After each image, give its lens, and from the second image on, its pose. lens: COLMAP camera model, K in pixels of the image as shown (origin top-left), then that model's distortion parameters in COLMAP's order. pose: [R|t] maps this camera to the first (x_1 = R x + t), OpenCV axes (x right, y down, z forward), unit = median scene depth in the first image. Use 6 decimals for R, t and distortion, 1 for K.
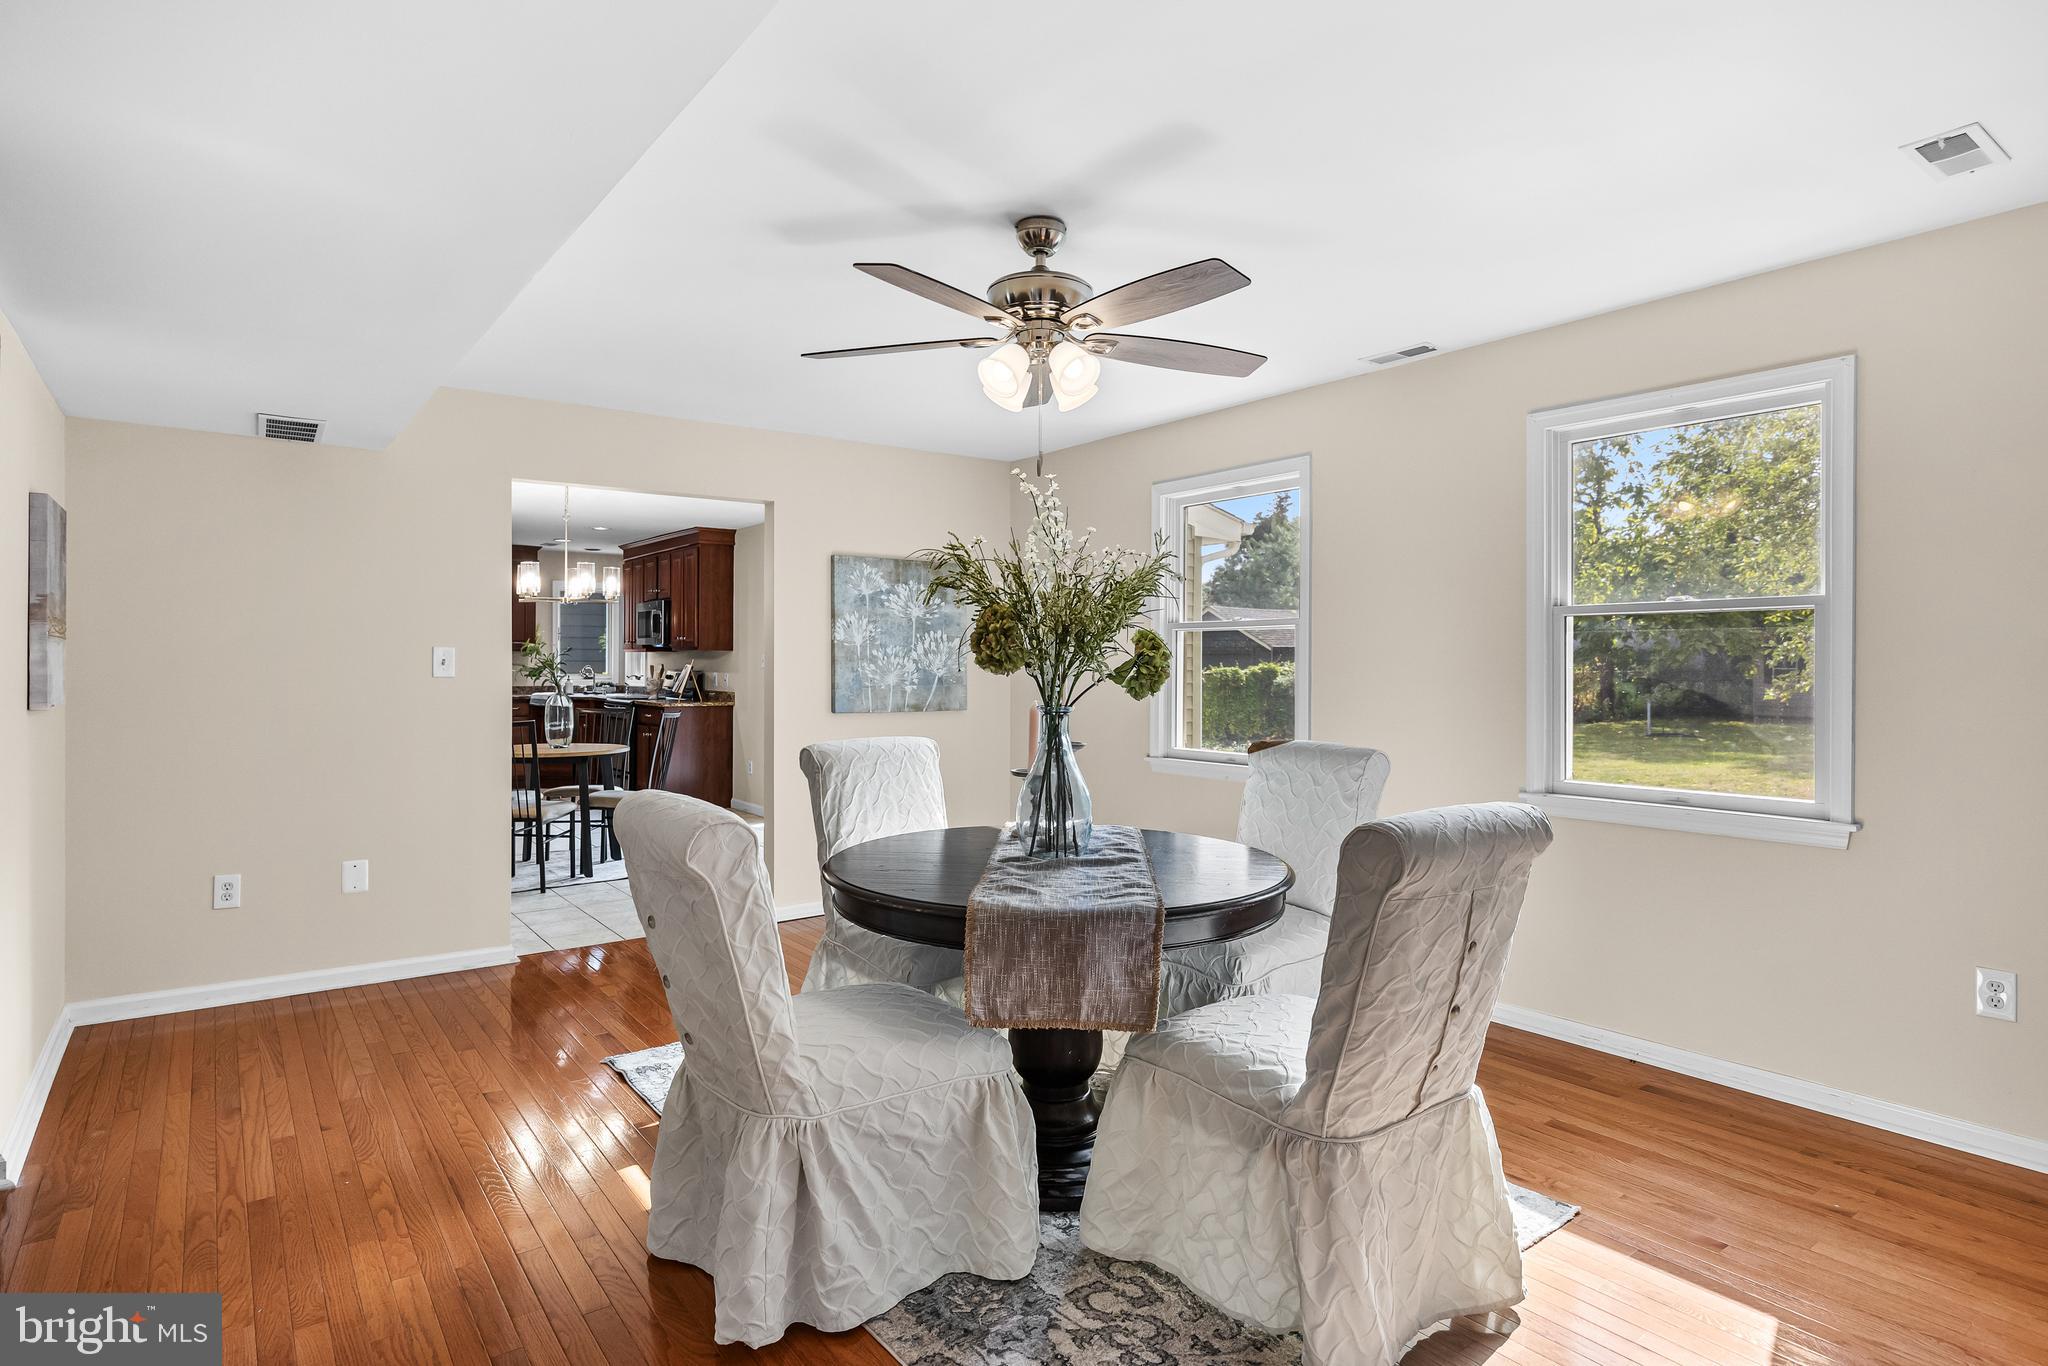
lens RADIAL K [[1057.6, 0, 1032.7], [0, 1057.6, 663.4], [0, 0, 1]] dist [-0.004246, 0.001171]
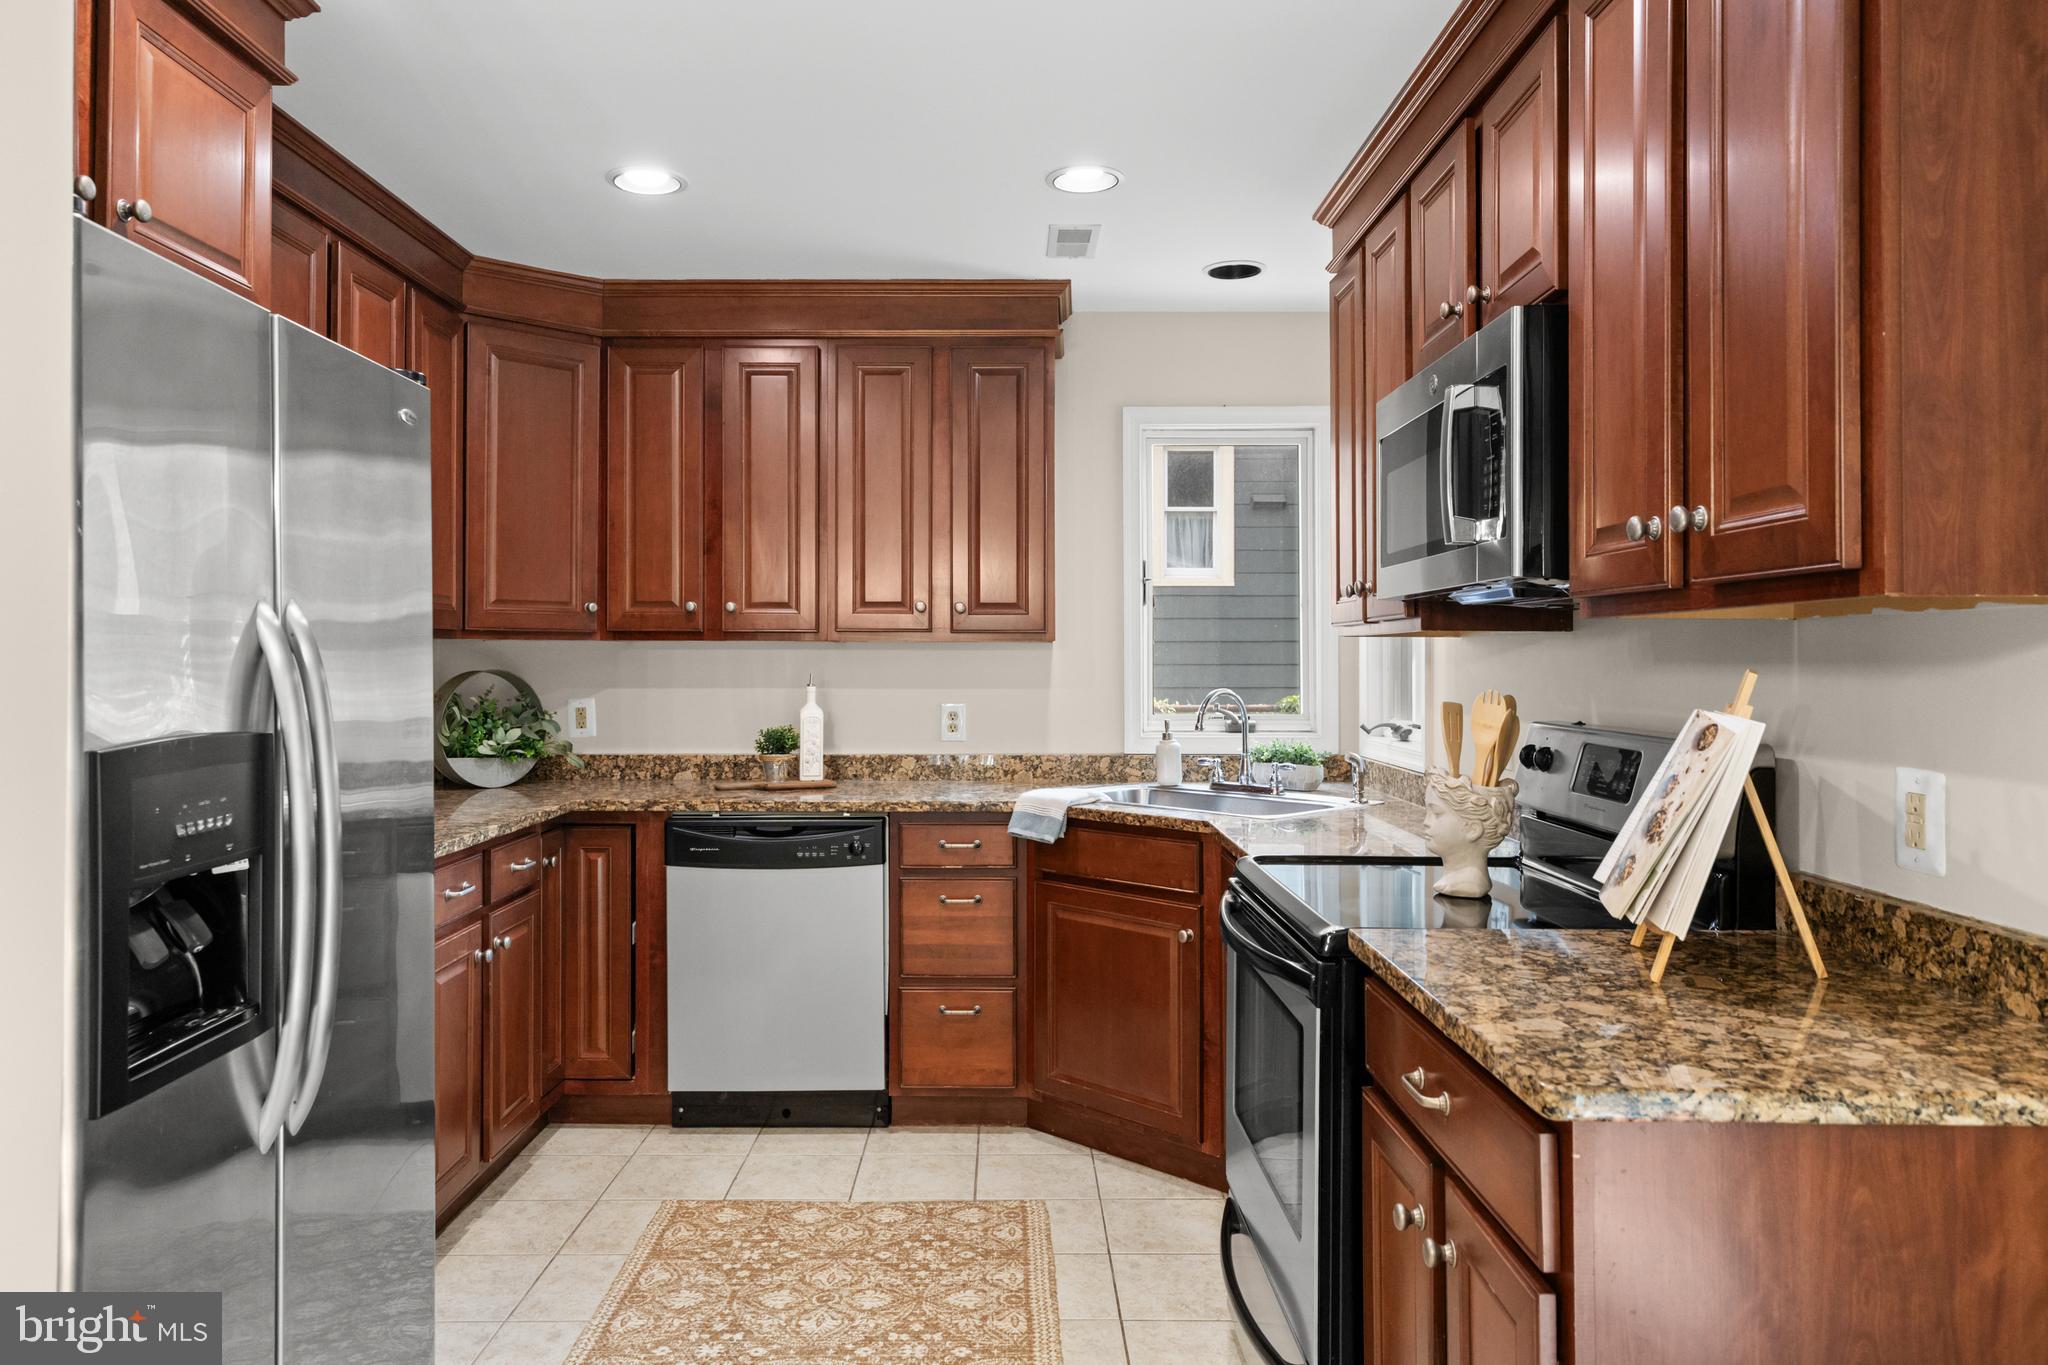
lens RADIAL K [[1366.9, 0, 1026.9], [0, 1366.9, 650.4], [0, 0, 1]] dist [0.017997, 0.004055]
pose [[0.802163, -0.010848, -0.597006, -0.283272], [0.005845, 0.999930, -0.010317, -0.005314], [0.597076, 0.004786, 0.802170, 0.781115]]
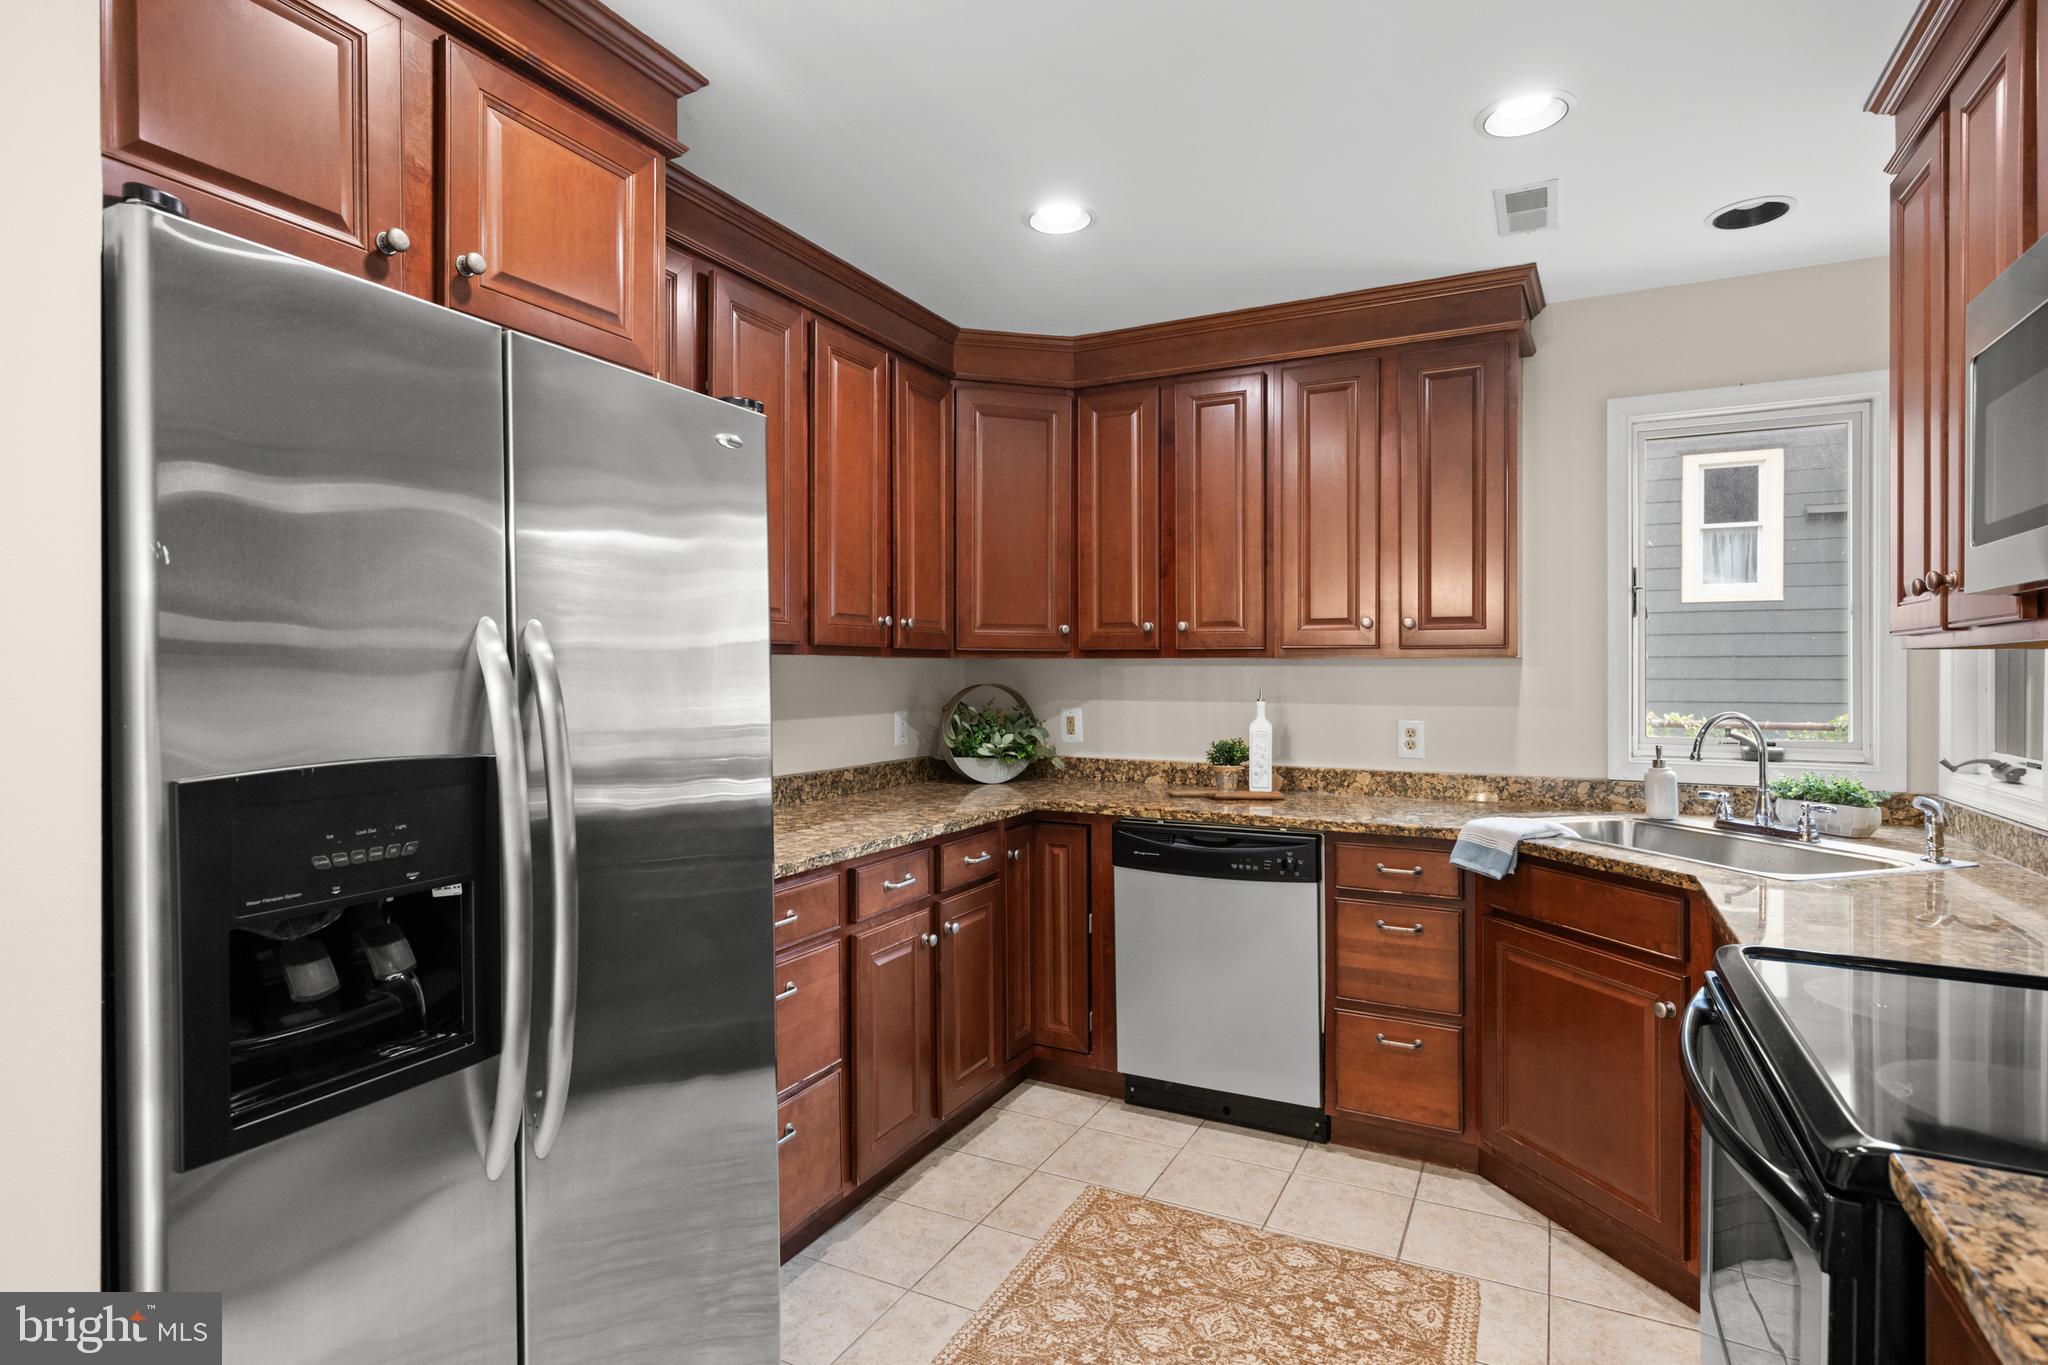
lens RADIAL K [[1051.1, 0, 1031.7], [0, 1051.1, 676.4], [0, 0, 1]] dist [0.004084, 0.002051]
pose [[0.437697, -0.002058, -0.899120, -0.317551], [0.001994, 0.999997, -0.001318, -0.006731], [0.899121, -0.001215, 0.437699, 0.867280]]
